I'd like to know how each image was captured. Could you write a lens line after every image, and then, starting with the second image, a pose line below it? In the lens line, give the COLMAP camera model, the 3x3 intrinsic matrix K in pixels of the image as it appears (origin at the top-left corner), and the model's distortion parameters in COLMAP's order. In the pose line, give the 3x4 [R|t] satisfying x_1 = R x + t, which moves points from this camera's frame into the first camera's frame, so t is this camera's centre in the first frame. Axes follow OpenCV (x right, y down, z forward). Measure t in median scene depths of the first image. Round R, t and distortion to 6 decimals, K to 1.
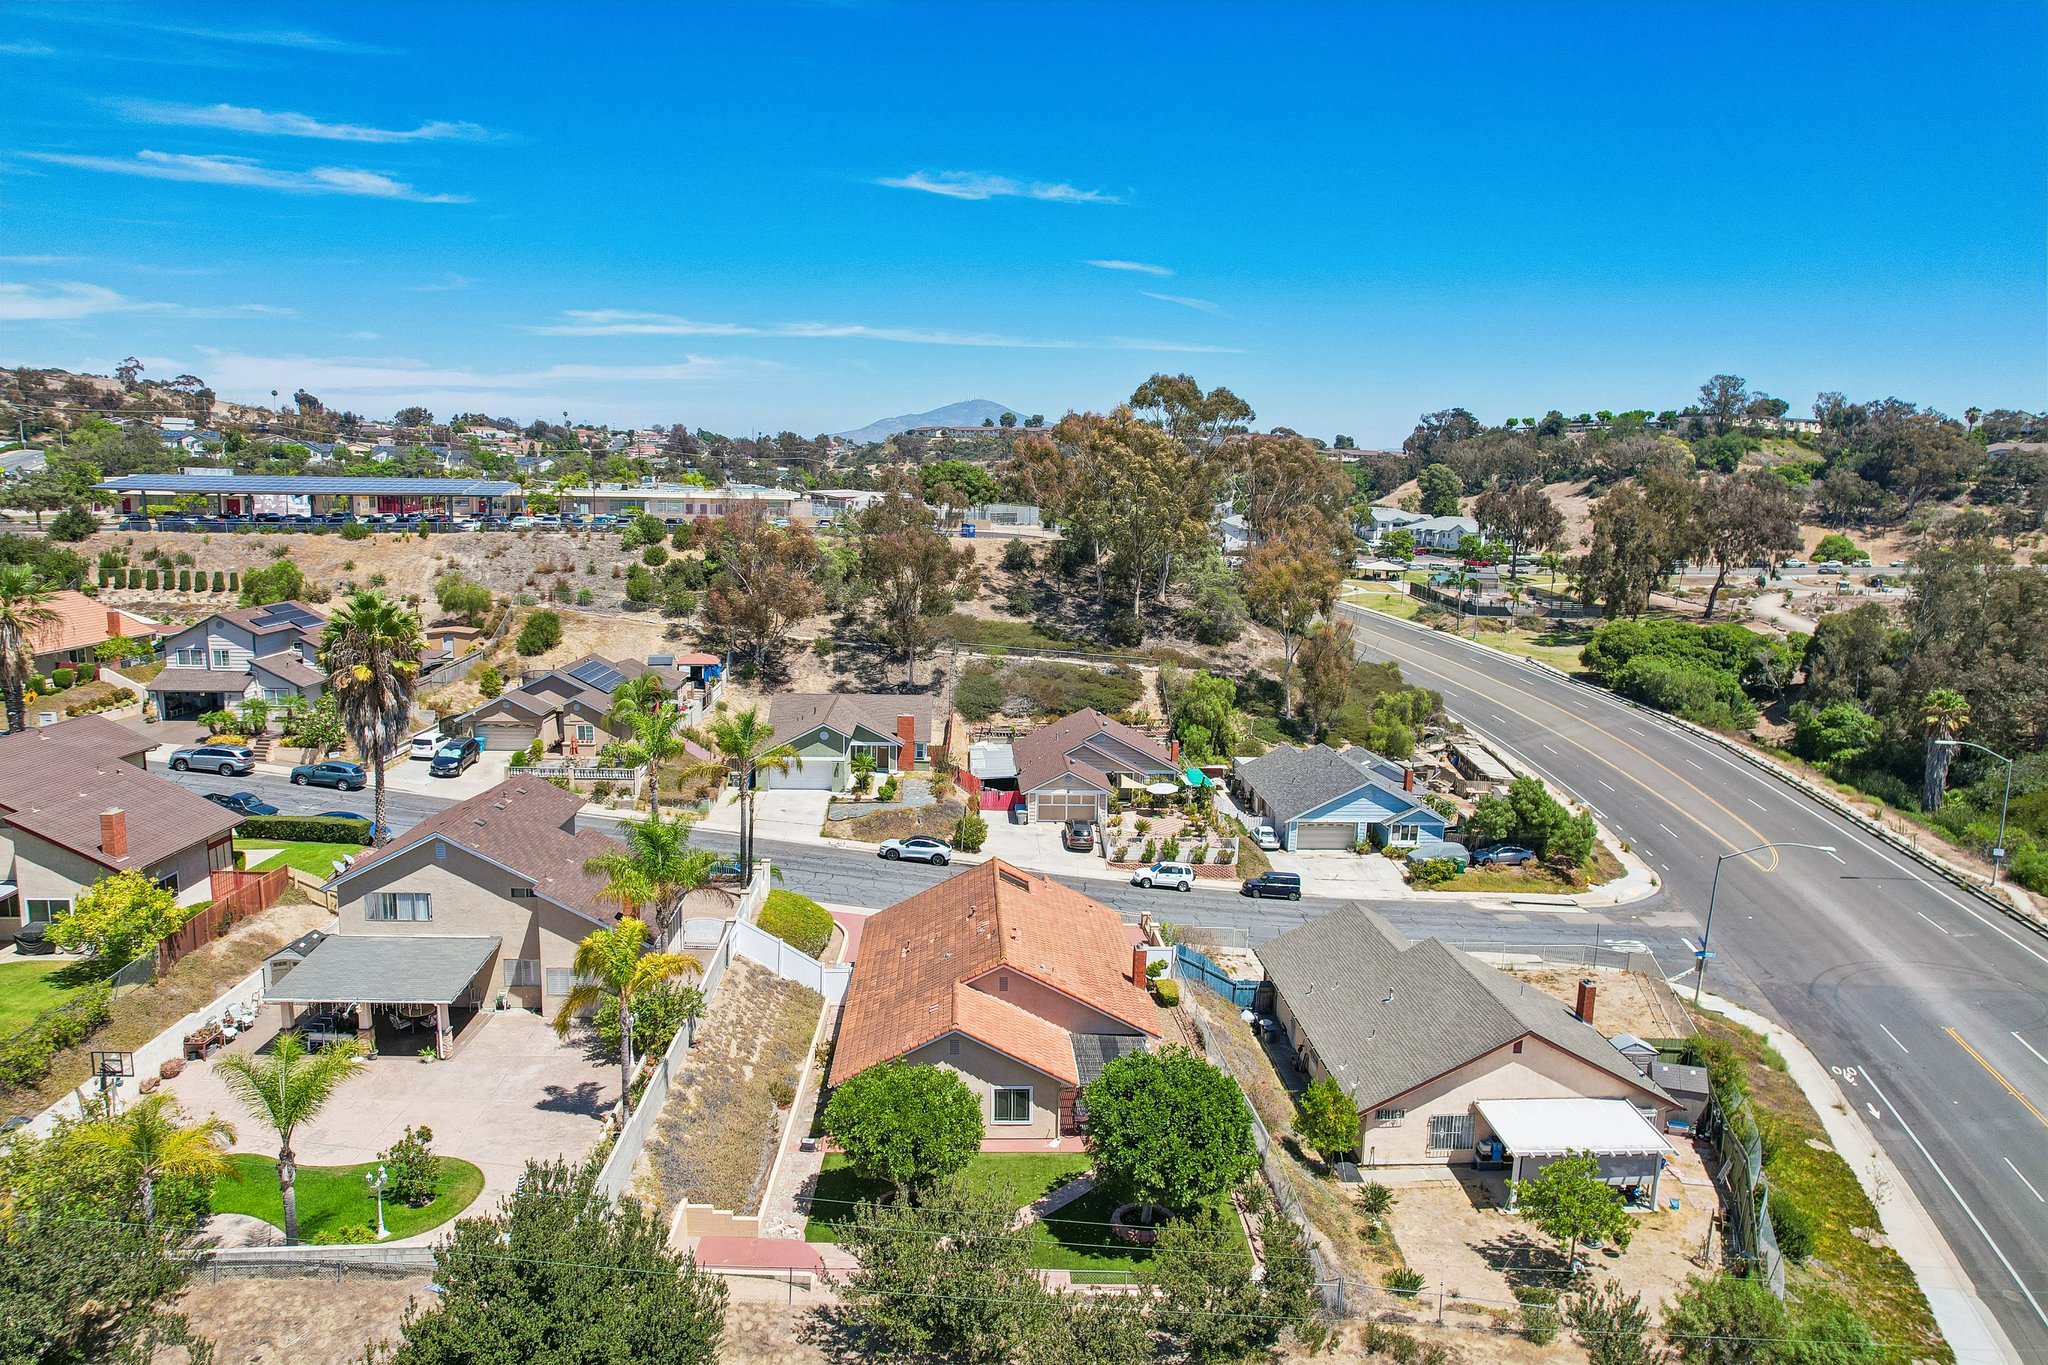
lens RADIAL K [[1328.8, 0, 1022.4], [0, 1328.8, 682.6], [0, 0, 1]] dist [-0.075264, 0.067032]
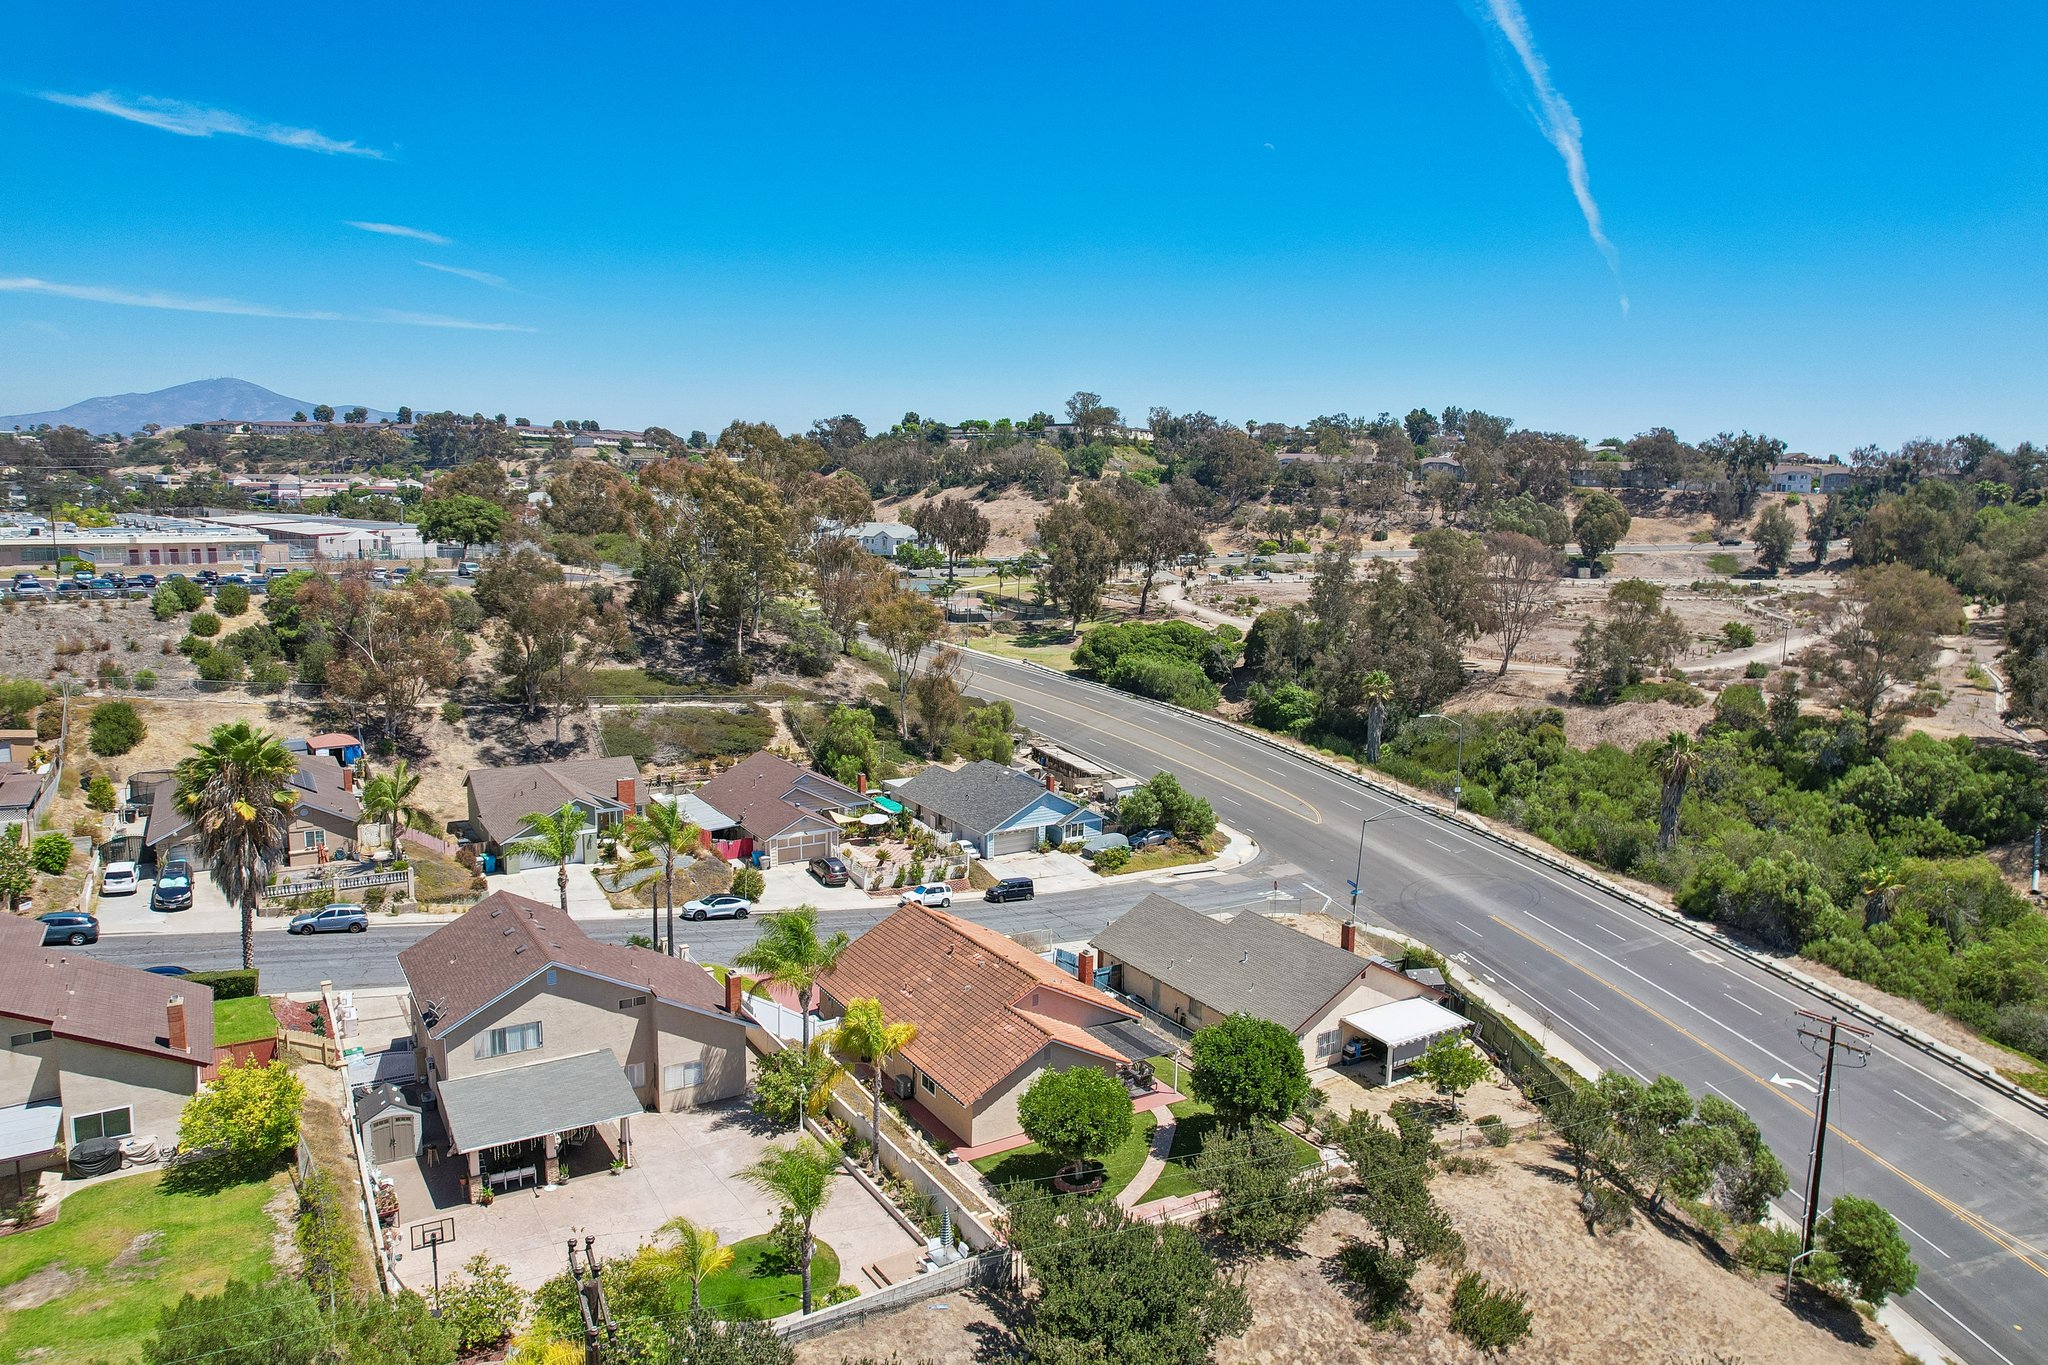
lens RADIAL K [[1366.6, 0, 1024.5], [0, 1366.6, 688.8], [0, 0, 1]] dist [-0.068769, 0.061115]
pose [[0.872010, -0.082317, 0.482517, -0.266889], [0.076251, 0.996568, 0.032213, -0.045638], [-0.483513, 0.008703, 0.875294, -0.050442]]
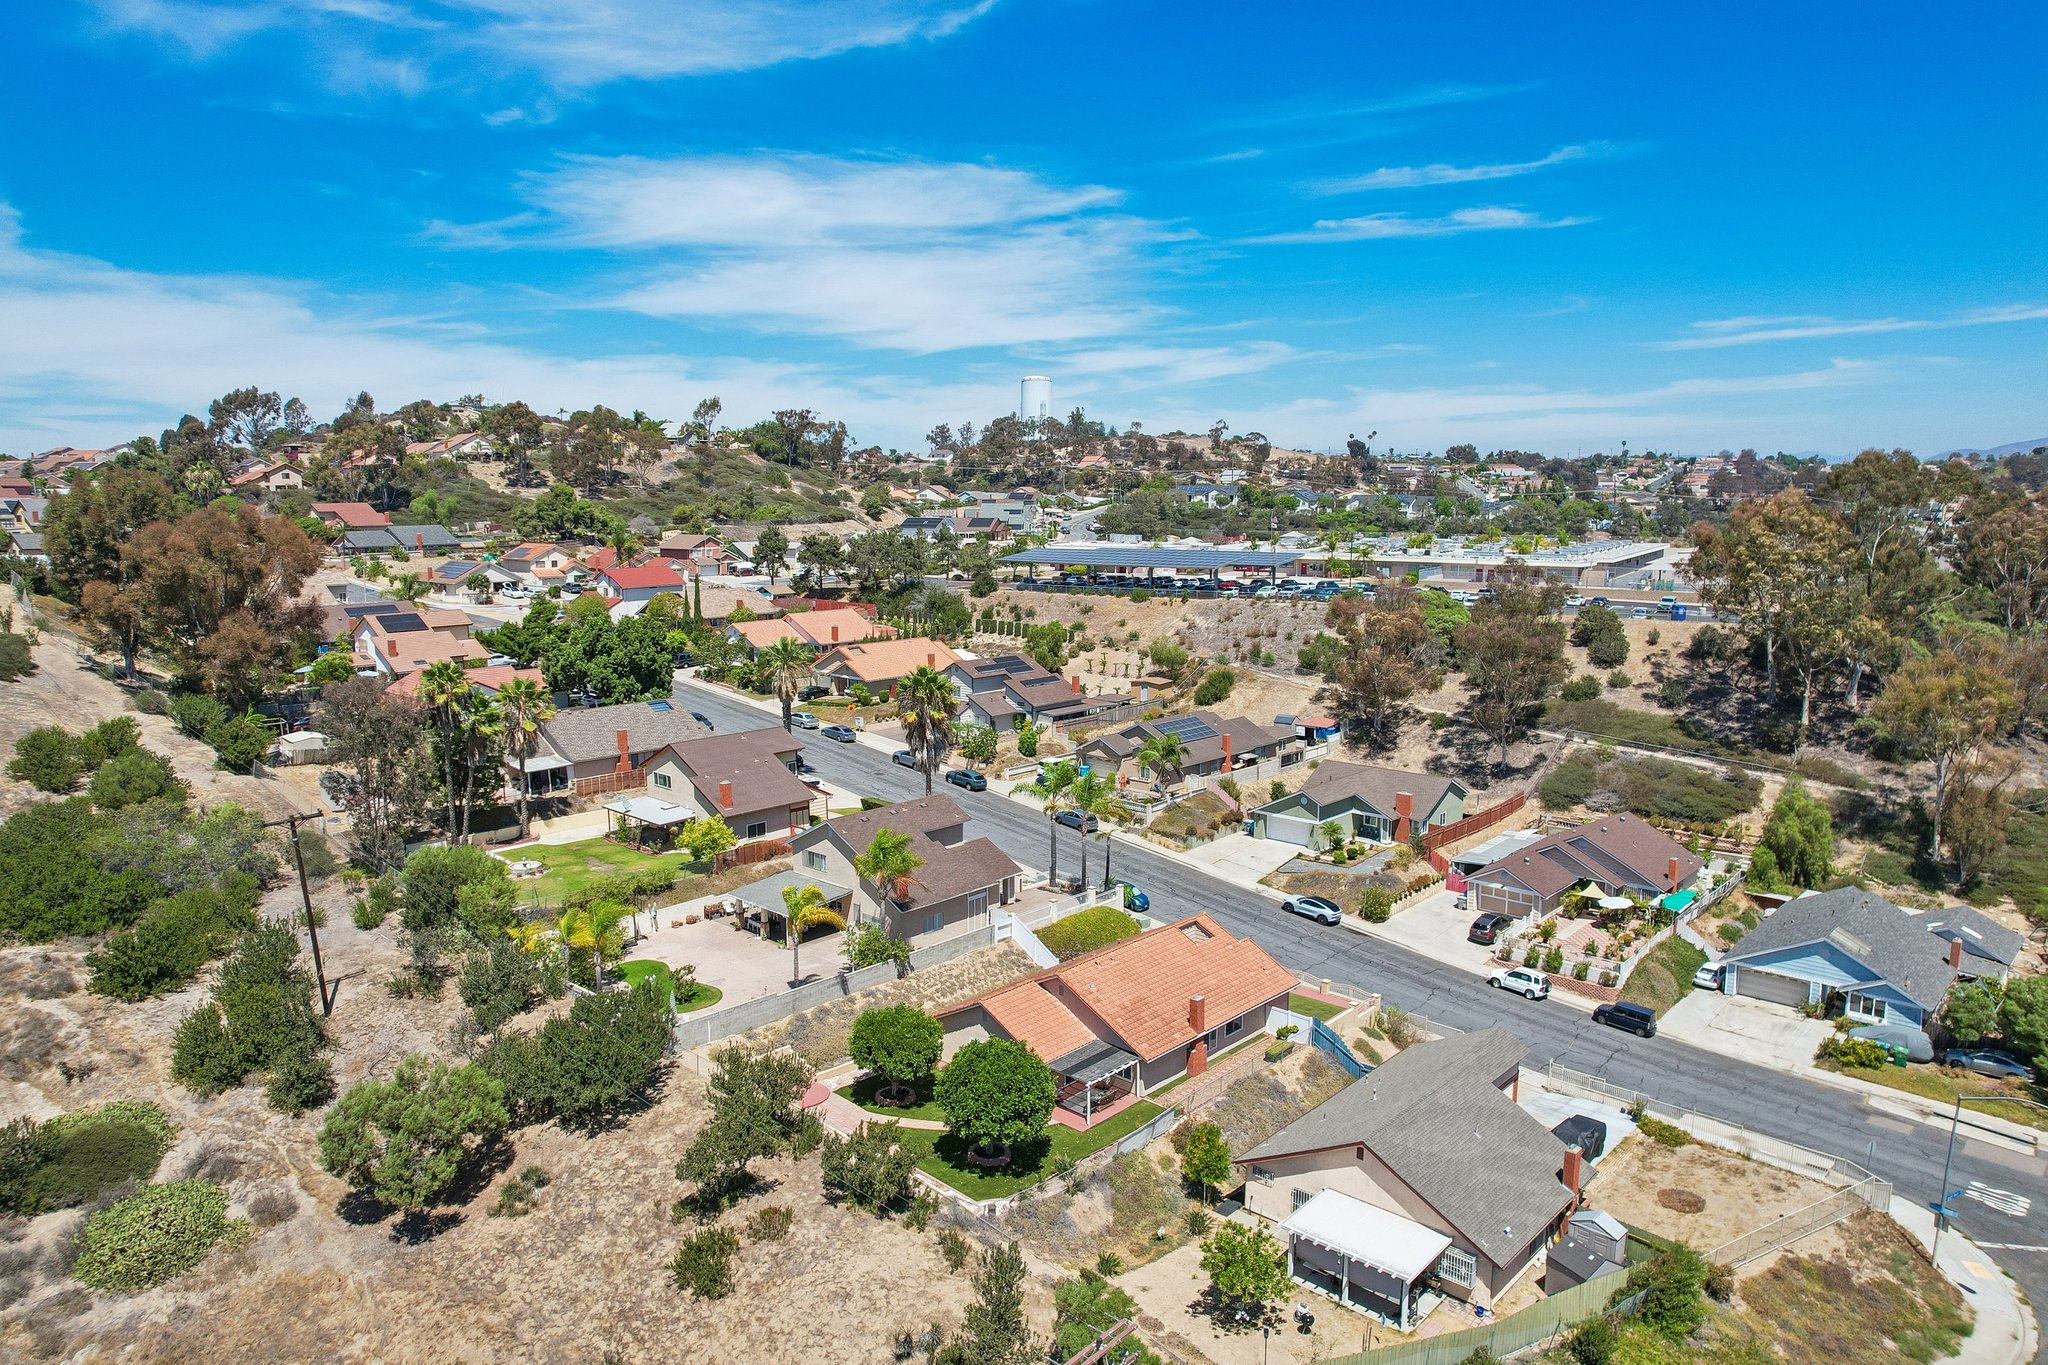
lens RADIAL K [[1344.1, 0, 980.2], [0, 1344.1, 681.7], [0, 0, 1]] dist [-0.094347, 0.086623]
pose [[0.674004, 0.077637, -0.734637, 0.404659], [-0.089665, 0.995707, 0.022963, -0.051849], [0.733266, 0.050395, 0.678072, -0.014413]]
